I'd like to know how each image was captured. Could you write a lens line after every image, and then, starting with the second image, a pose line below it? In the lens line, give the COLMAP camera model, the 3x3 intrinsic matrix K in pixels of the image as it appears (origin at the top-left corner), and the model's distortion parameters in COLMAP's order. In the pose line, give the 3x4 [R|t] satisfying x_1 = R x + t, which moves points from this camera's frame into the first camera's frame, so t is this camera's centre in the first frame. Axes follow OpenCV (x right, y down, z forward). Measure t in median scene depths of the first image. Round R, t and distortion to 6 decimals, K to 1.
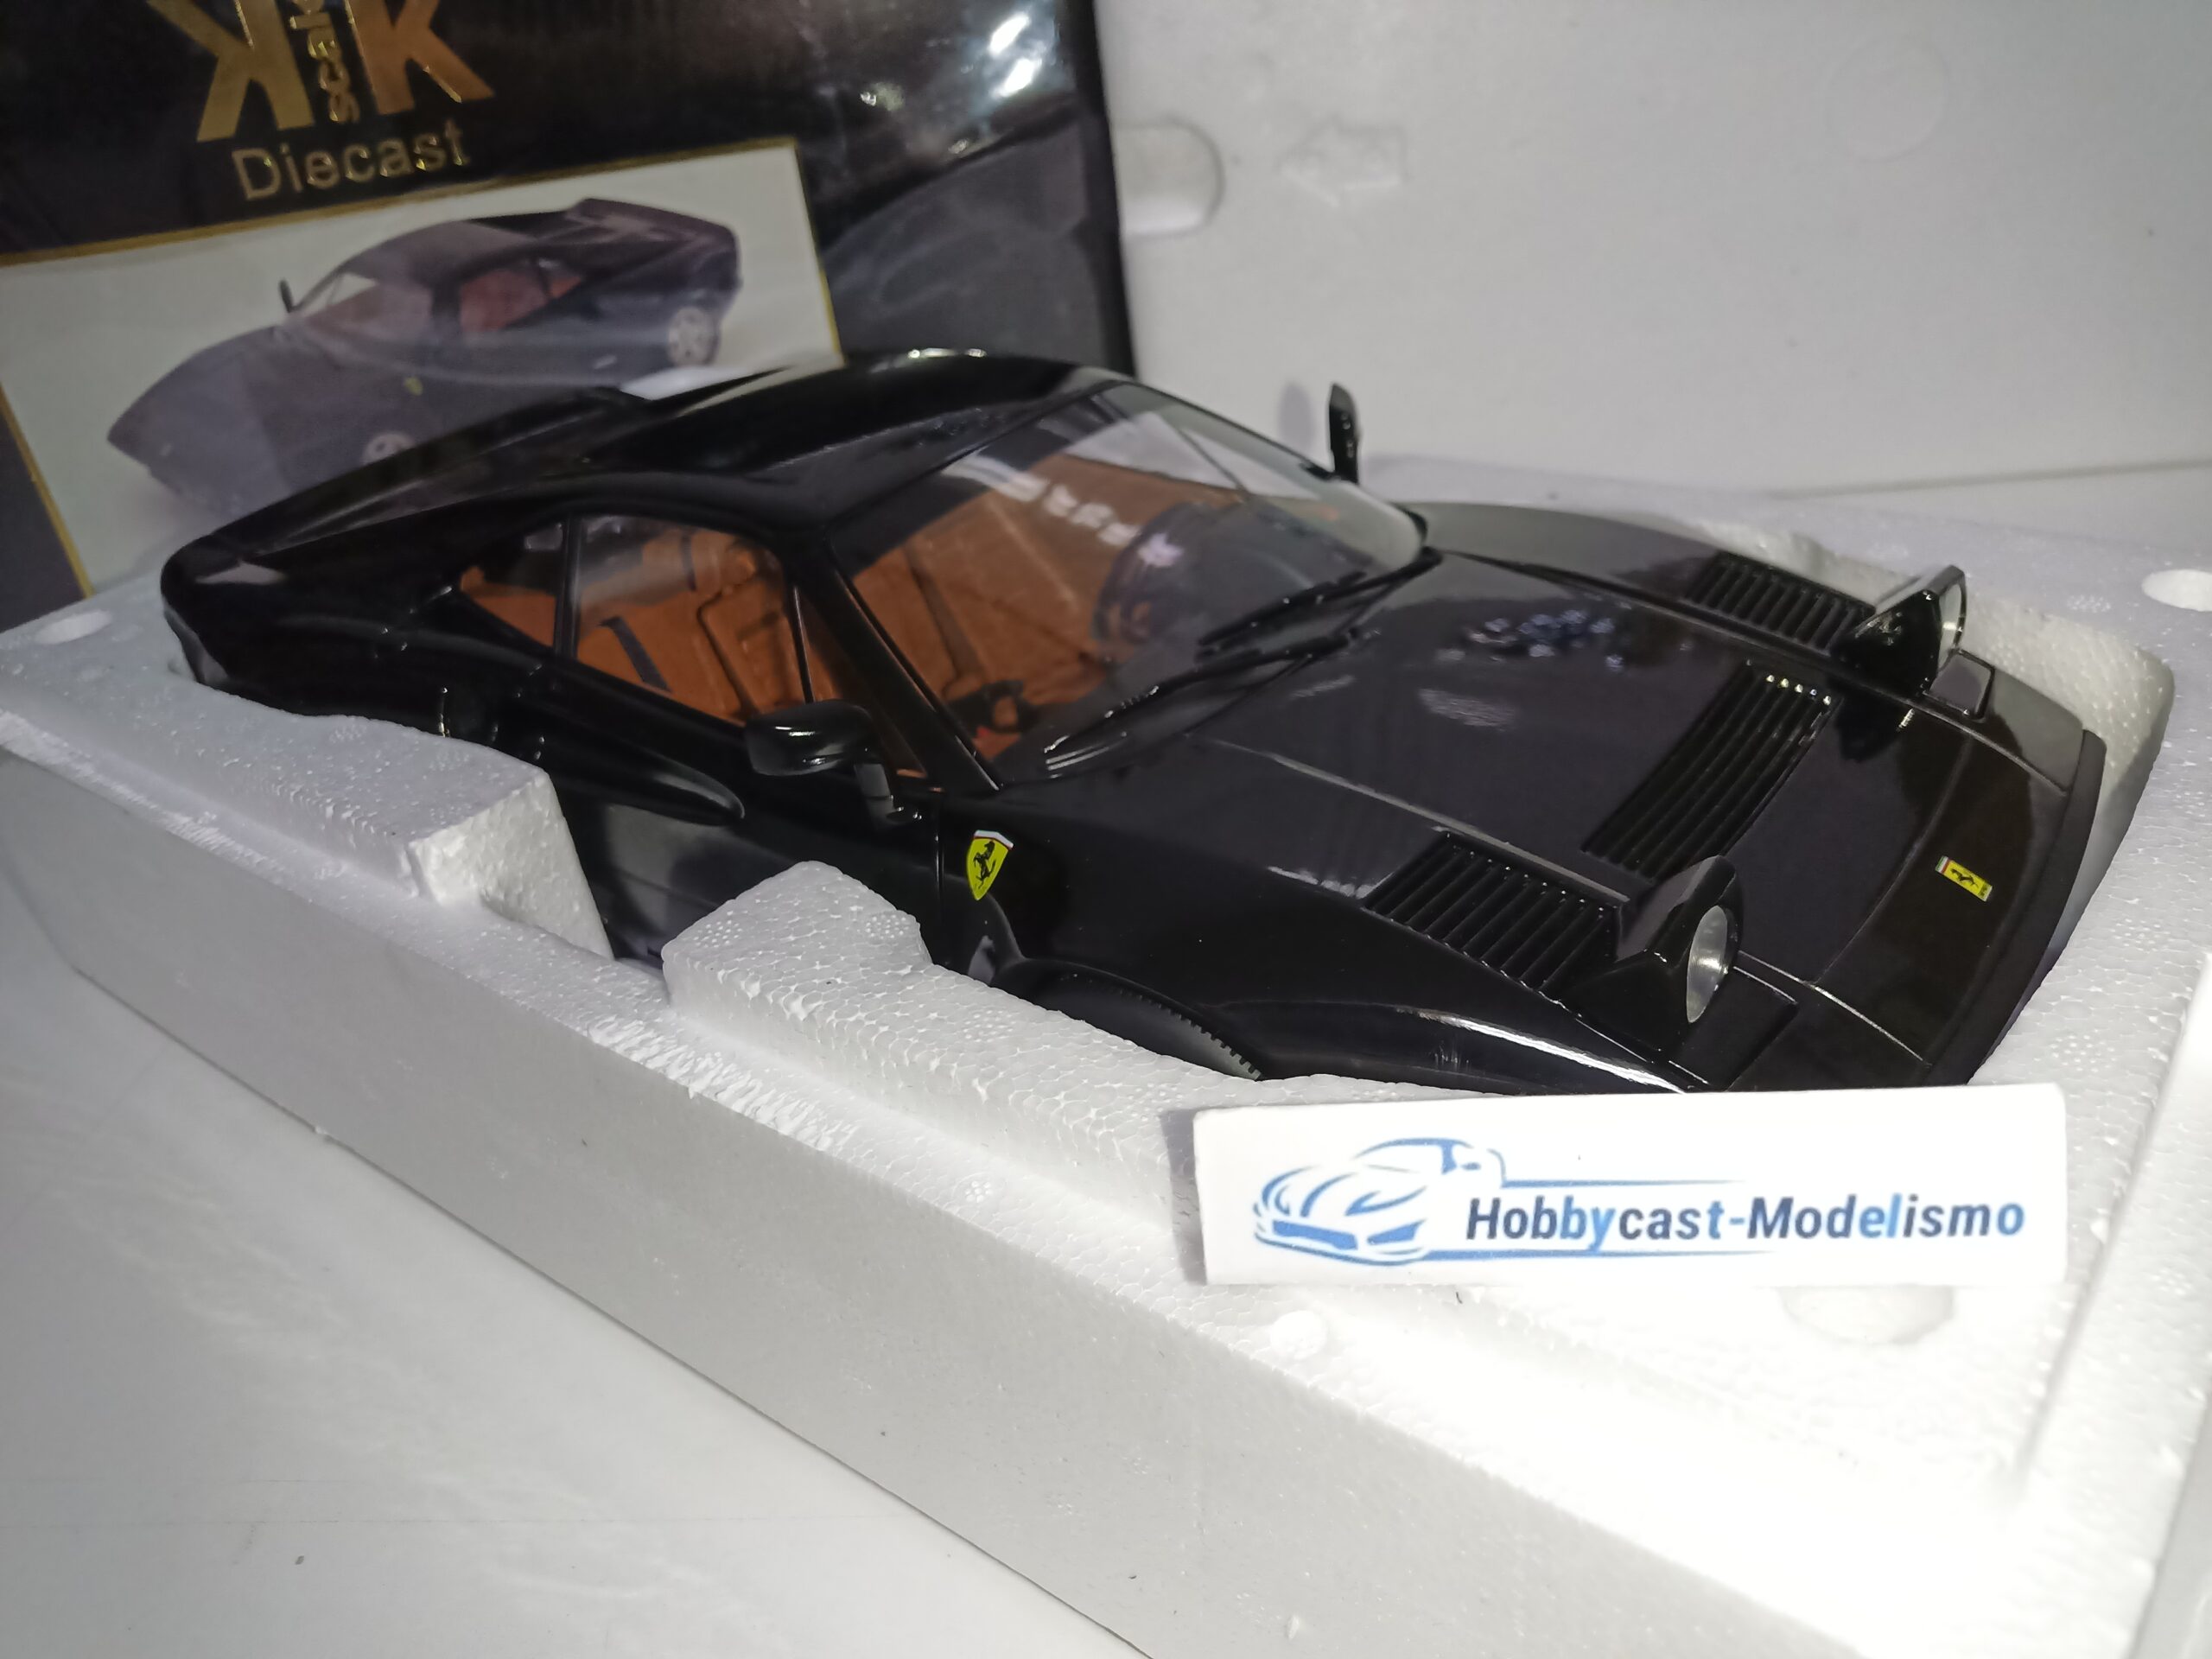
lens RADIAL K [[1725.0, 0, 1106.0], [0, 1725.0, 829.5], [0, 0, 1]] dist [0.084208, -0.209092]
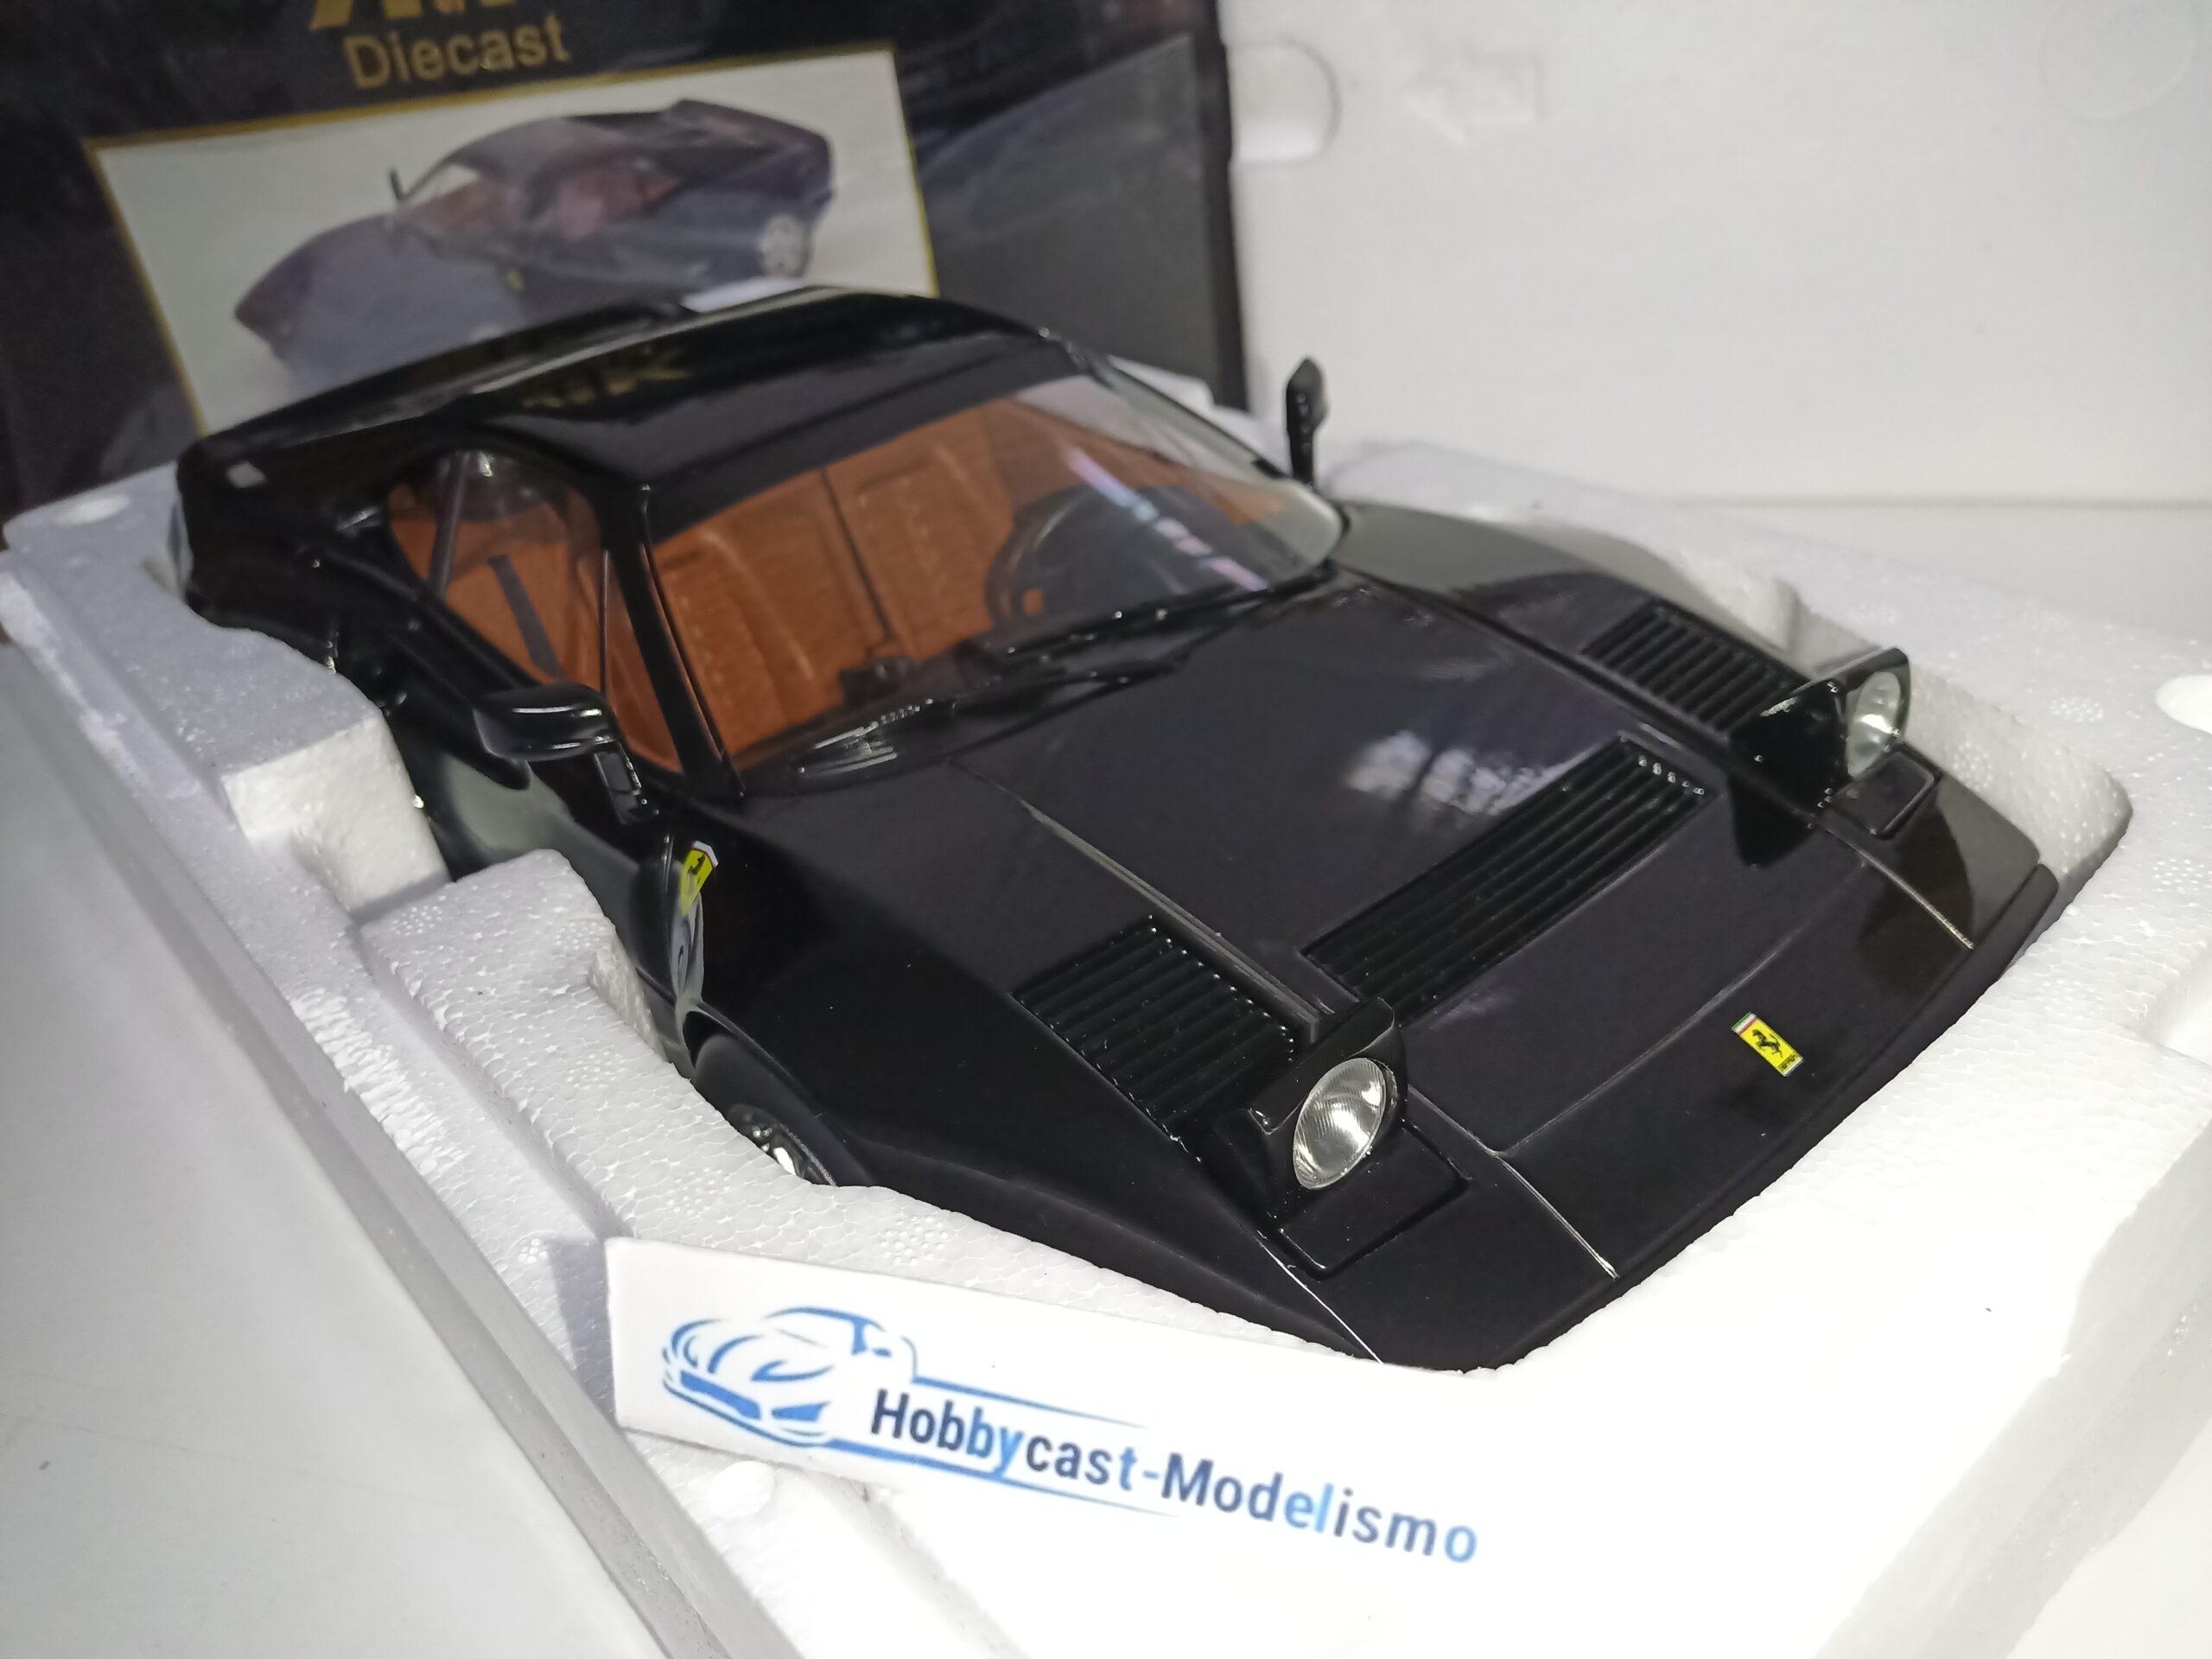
lens RADIAL K [[1730.9, 0, 1106.0], [0, 1730.9, 829.5], [0, 0, 1]] dist [0.052774, -0.150401]
pose [[0.978059, 0.114429, -0.174090, 0.427745], [-0.104316, 0.992338, 0.066201, -0.127671], [0.180332, -0.046588, 0.982502, 0.182230]]
